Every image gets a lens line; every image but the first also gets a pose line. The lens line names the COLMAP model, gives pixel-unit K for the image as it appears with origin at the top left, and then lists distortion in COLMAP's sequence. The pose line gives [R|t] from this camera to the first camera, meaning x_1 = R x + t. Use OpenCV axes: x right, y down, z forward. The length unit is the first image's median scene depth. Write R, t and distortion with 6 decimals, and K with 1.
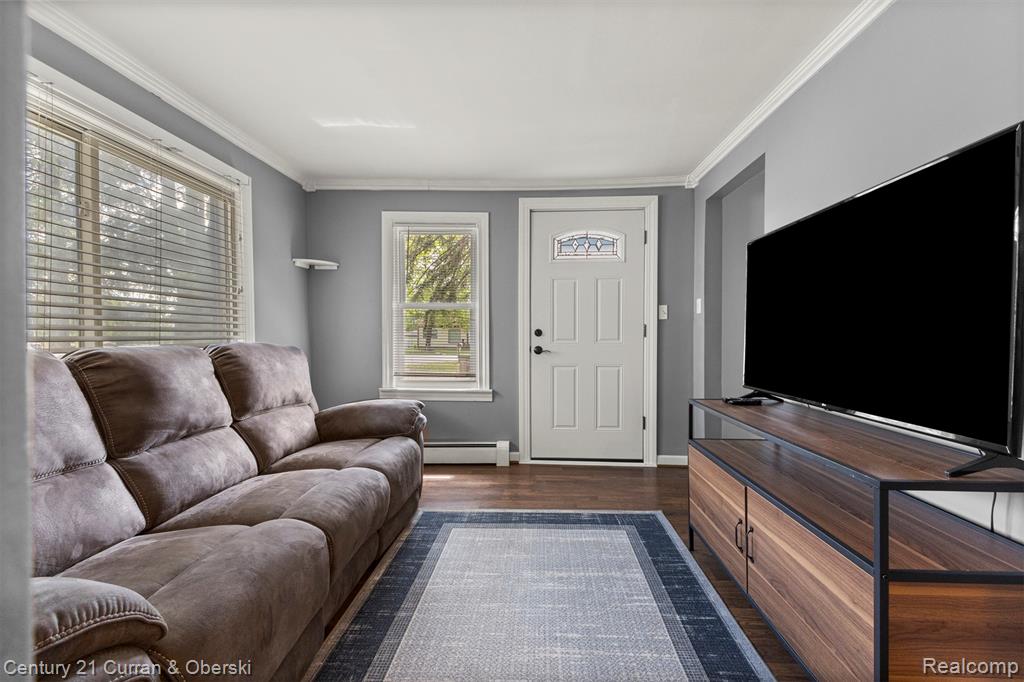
lens RADIAL K [[445.4, 0, 520.2], [0, 445.4, 340.1], [0, 0, 1]] dist [0.008324, -0.001918]
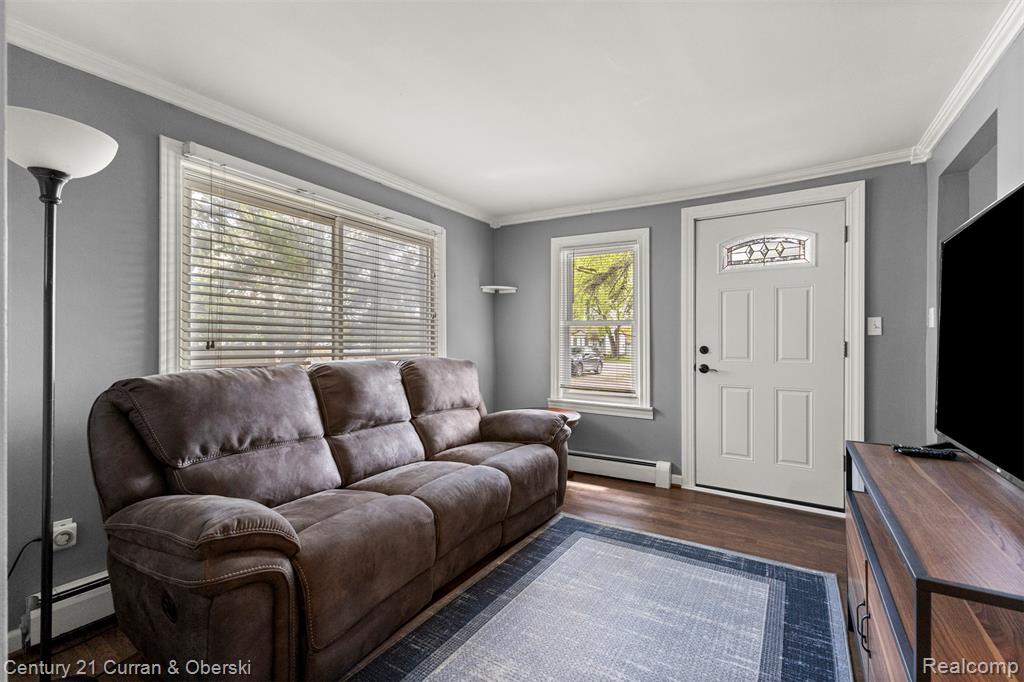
lens RADIAL K [[445.4, 0, 513.4], [0, 445.4, 342.9], [0, 0, 1]] dist [0.008324, -0.001918]
pose [[0.866709, 0.006067, -0.498777, 0.242237], [-0.011405, 0.999906, -0.007655, -0.029545], [0.498684, 0.012323, 0.866696, -0.003248]]
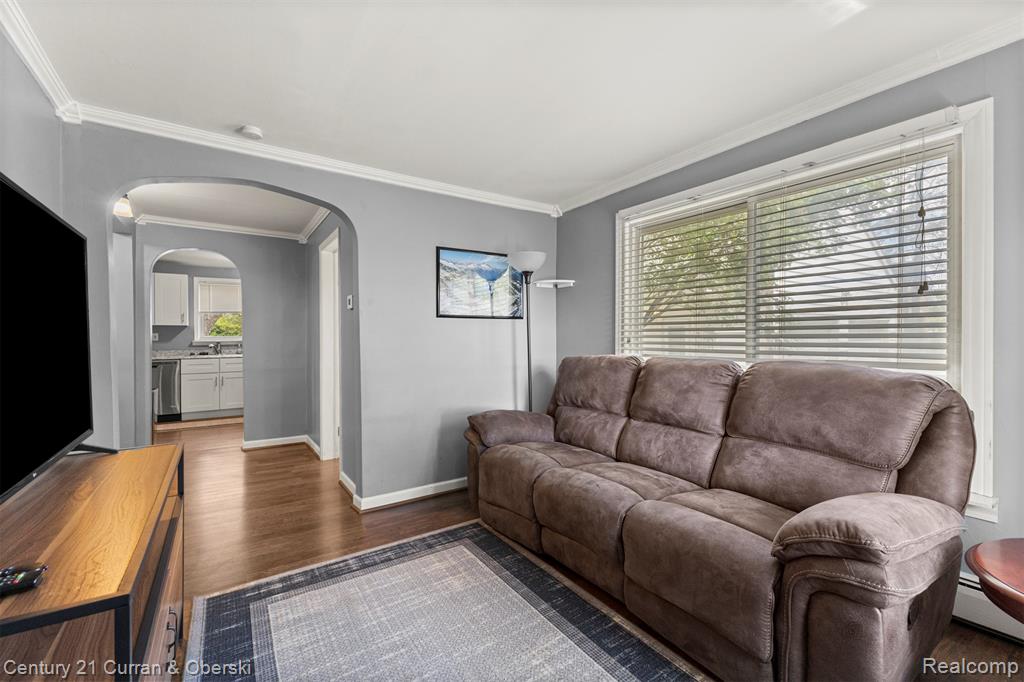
lens RADIAL K [[445.4, 0, 512.2], [0, 445.4, 333.0], [0, 0, 1]] dist [0.008324, -0.001918]
pose [[-0.814762, 0.004524, -0.579777, 0.321267], [0.001895, 0.999985, 0.005140, -0.053170], [0.579792, 0.003090, -0.814759, 1.346195]]
